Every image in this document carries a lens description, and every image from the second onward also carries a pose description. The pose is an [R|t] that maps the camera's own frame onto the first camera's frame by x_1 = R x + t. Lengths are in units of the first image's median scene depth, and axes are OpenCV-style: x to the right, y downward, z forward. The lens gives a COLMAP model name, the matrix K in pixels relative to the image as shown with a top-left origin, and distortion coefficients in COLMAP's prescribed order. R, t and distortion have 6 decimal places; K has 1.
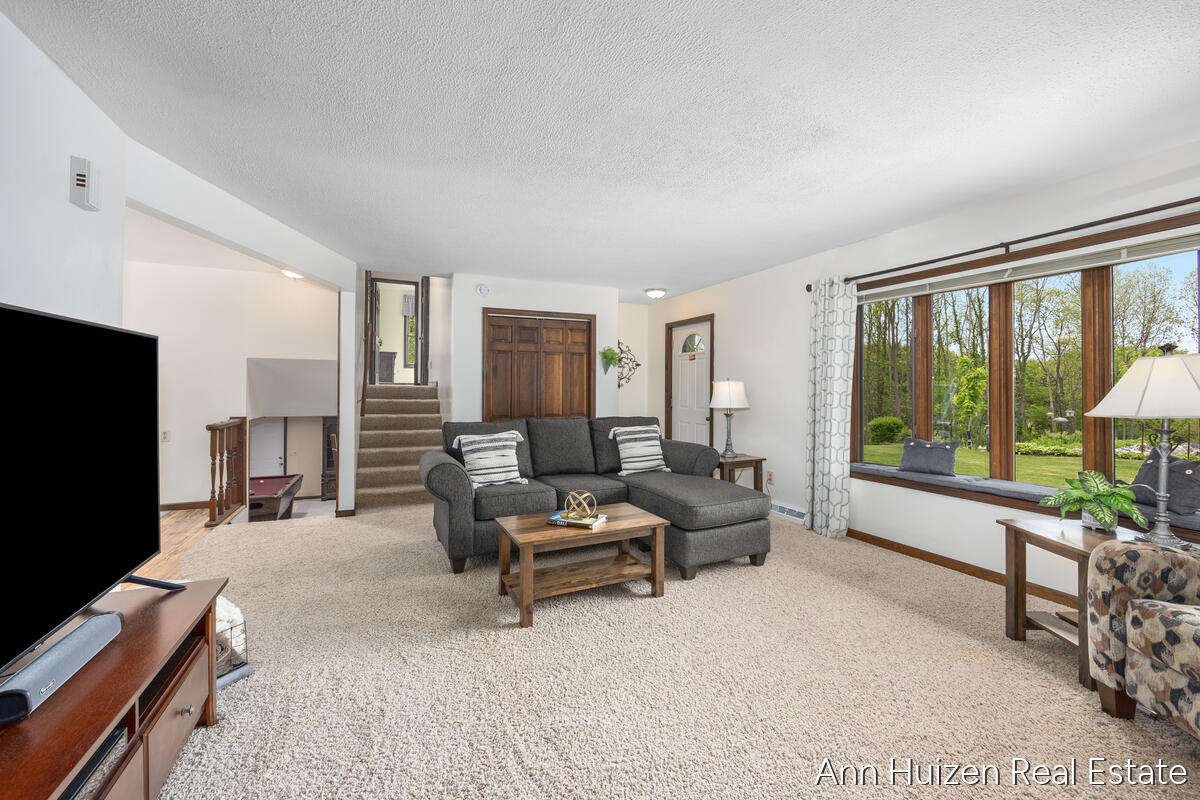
lens RADIAL K [[489.3, 0, 601.0], [0, 489.3, 393.8], [0, 0, 1]] dist [0.001083, 0.000096]
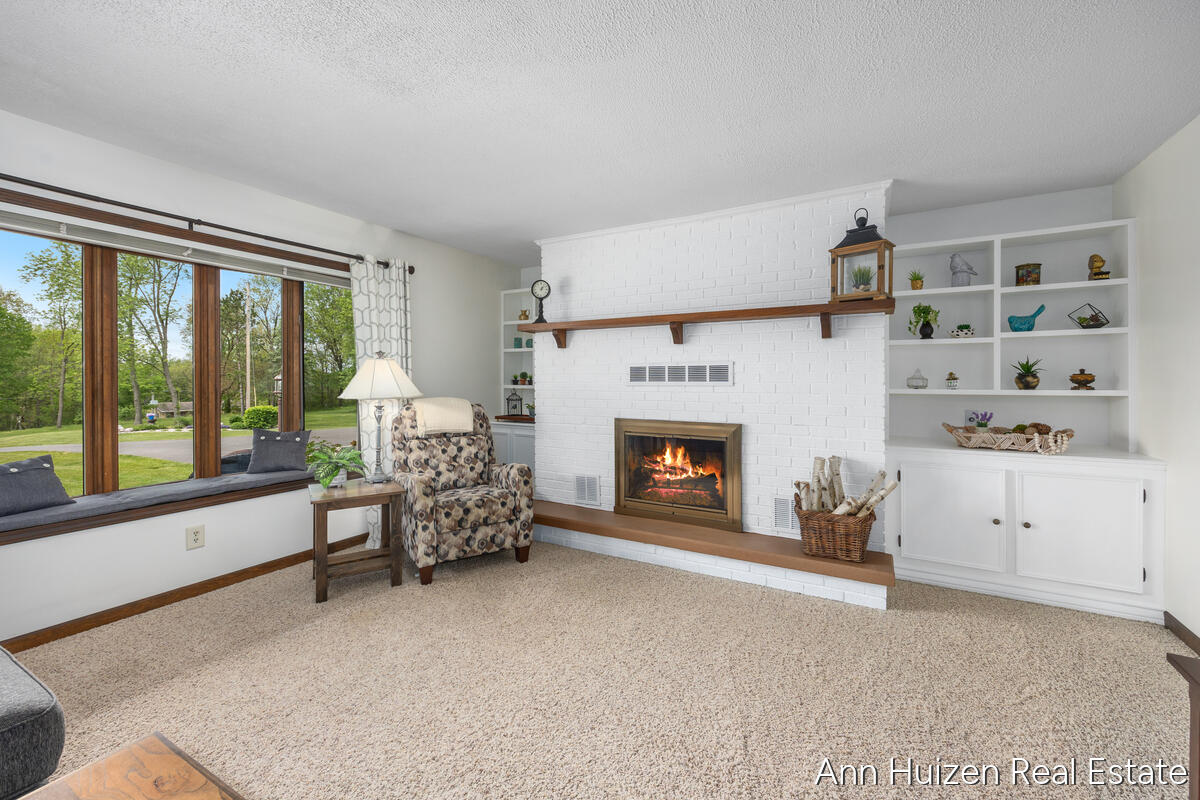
lens RADIAL K [[489.3, 0, 611.4], [0, 489.3, 373.3], [0, 0, 1]] dist [0.001083, 0.000096]
pose [[-0.598913, 0.001368, 0.800813, -0.461079], [0.003662, 0.999993, 0.001030, -0.023214], [-0.800806, 0.003549, -0.598914, 1.140806]]
